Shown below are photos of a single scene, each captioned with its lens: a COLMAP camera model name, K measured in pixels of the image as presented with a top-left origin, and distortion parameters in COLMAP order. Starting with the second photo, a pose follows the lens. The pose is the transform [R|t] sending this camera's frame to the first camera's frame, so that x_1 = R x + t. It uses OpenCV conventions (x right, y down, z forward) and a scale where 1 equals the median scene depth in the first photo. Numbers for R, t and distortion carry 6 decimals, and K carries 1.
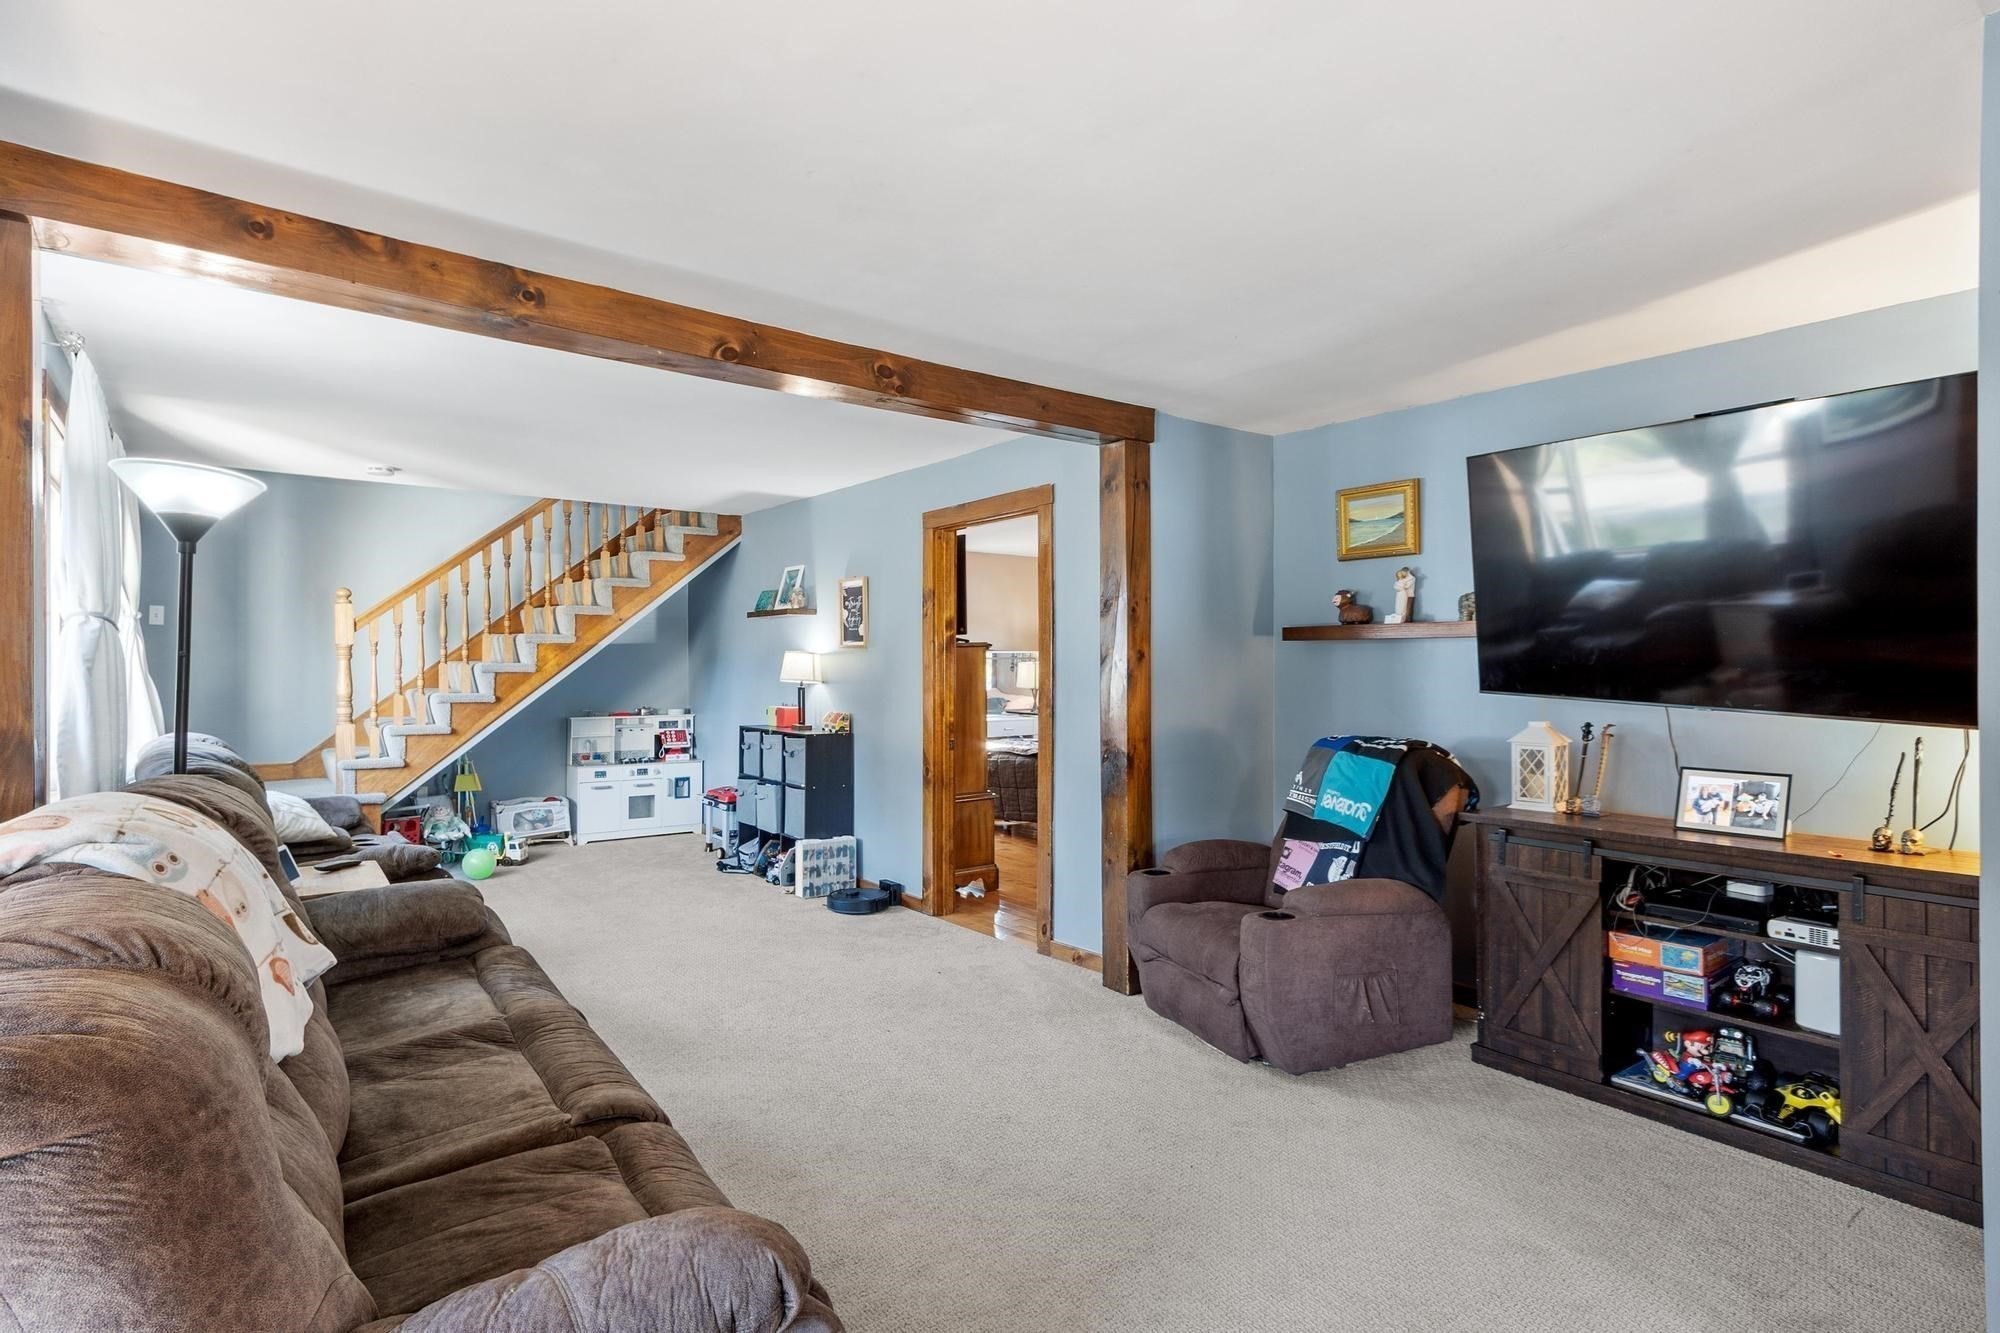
lens RADIAL K [[988.8, 0, 998.8], [0, 988.8, 664.2], [0, 0, 1]] dist [0.003474, -0.001941]
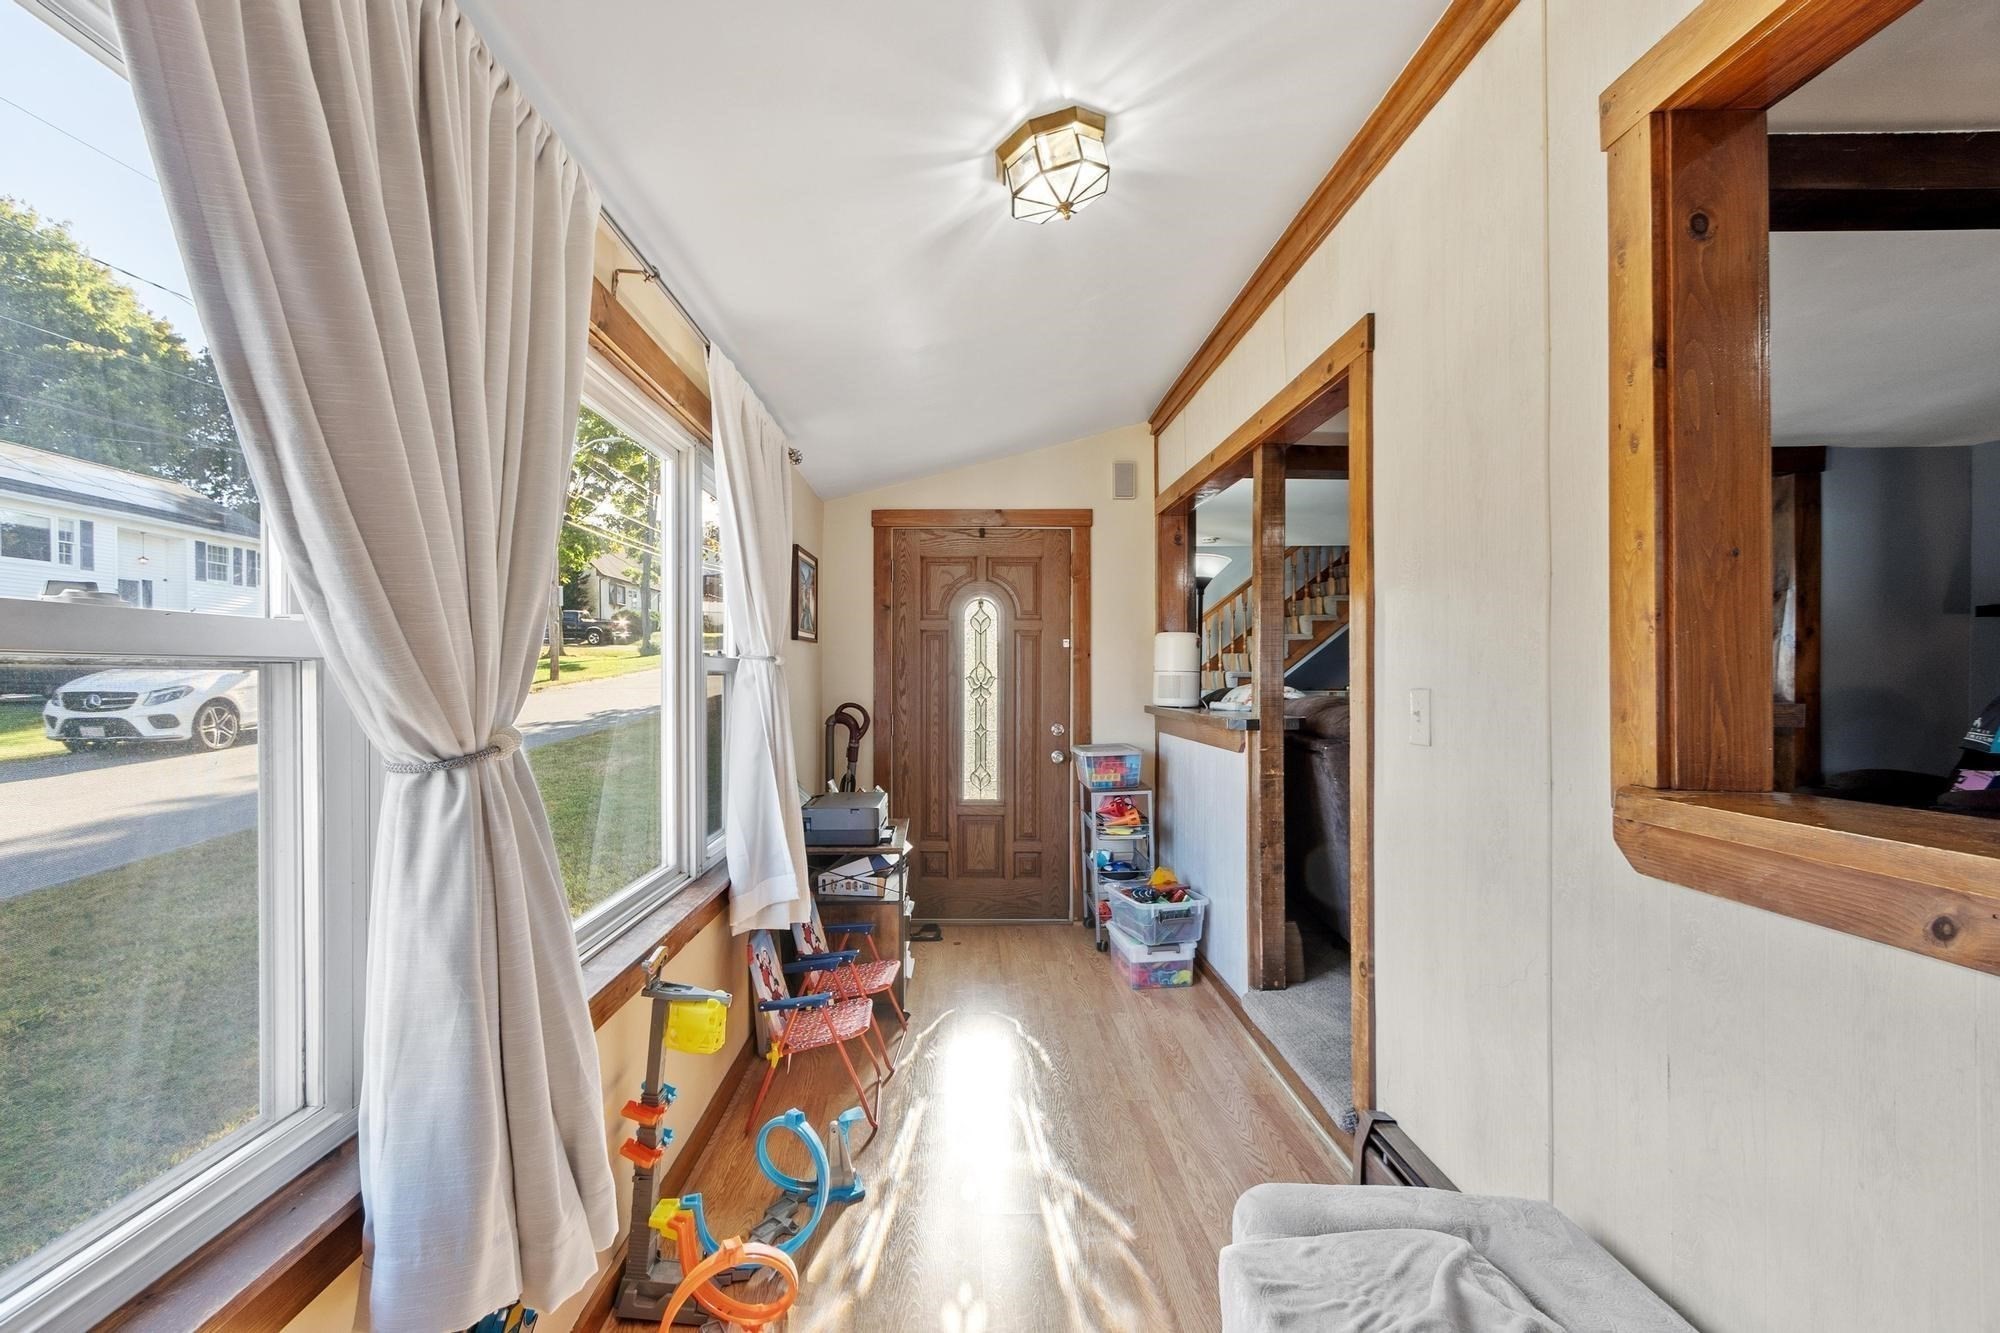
lens RADIAL K [[871.6, 0, 978.4], [0, 871.6, 676.9], [0, 0, 1]] dist [0.006225, -0.000405]
pose [[0.792214, 0.005084, -0.610222, -0.024469], [-0.000586, 0.999971, 0.007570, 0.043266], [0.610243, -0.005640, 0.792194, -0.616488]]
